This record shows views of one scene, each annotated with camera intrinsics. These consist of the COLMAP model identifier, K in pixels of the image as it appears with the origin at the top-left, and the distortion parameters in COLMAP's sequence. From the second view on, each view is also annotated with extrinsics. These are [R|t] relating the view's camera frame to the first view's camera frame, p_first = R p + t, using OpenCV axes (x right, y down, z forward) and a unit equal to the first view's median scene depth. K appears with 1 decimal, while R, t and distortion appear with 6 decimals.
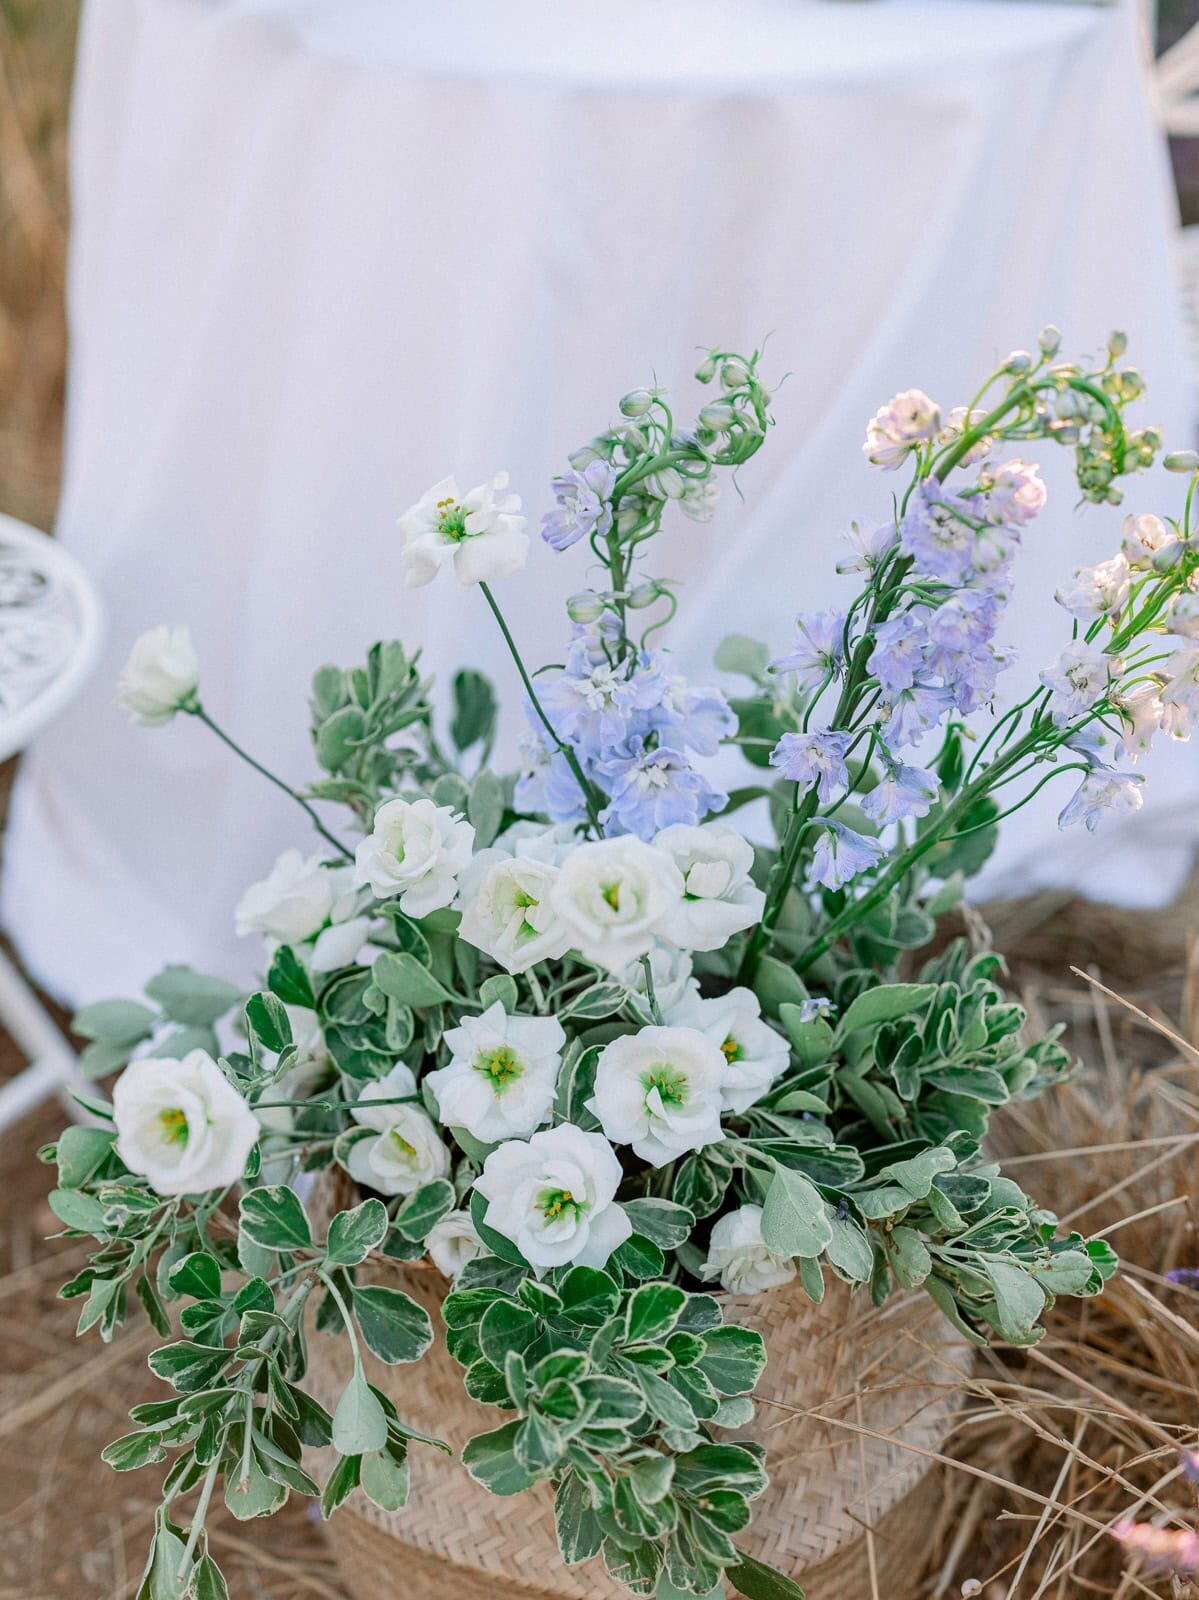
lens RADIAL K [[3619.5, 0, 597.2], [0, 3619.5, 875.1], [0, 0, 1]] dist [0.001977, 0.044300]
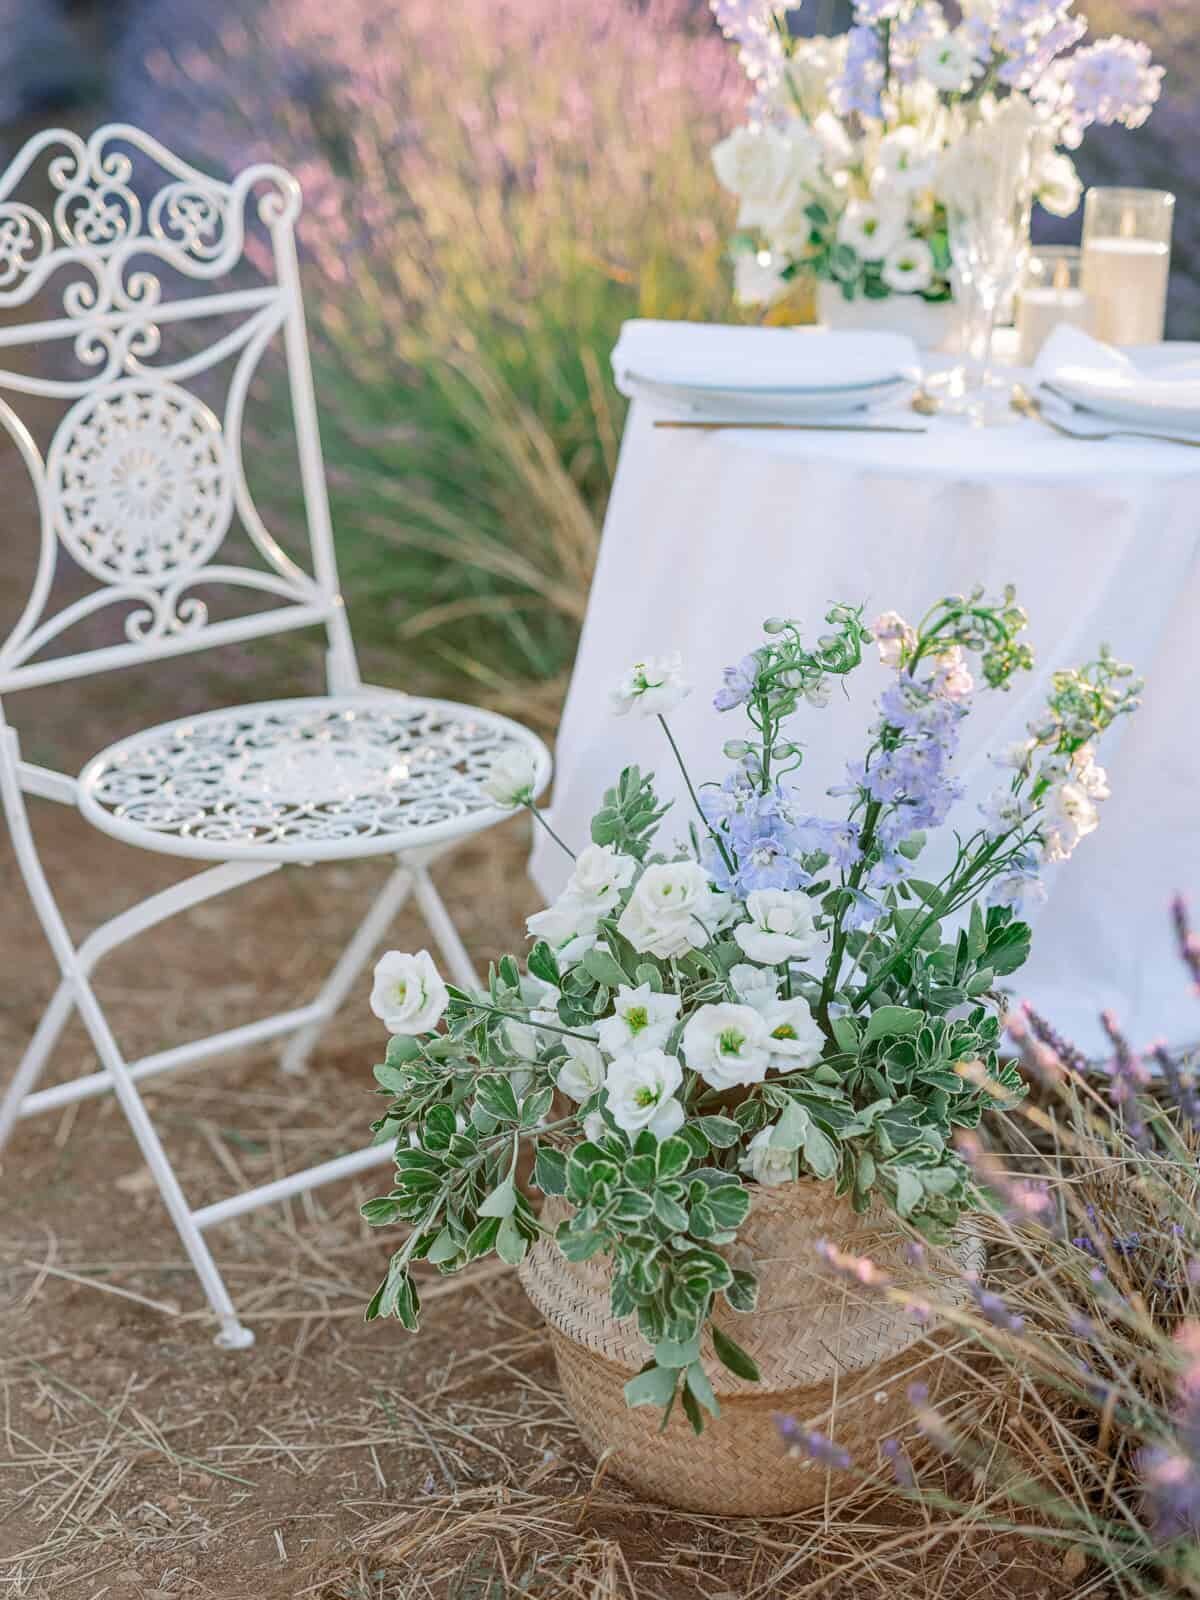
lens RADIAL K [[3619.5, 0, 597.7], [0, 3619.5, 875.1], [0, 0, 1]] dist [0.001977, 0.044300]
pose [[0.925794, 0.101599, -0.364120, 0.536730], [-0.167342, 0.973836, -0.153751, 0.241214], [0.338973, 0.203275, 0.918573, -0.500867]]
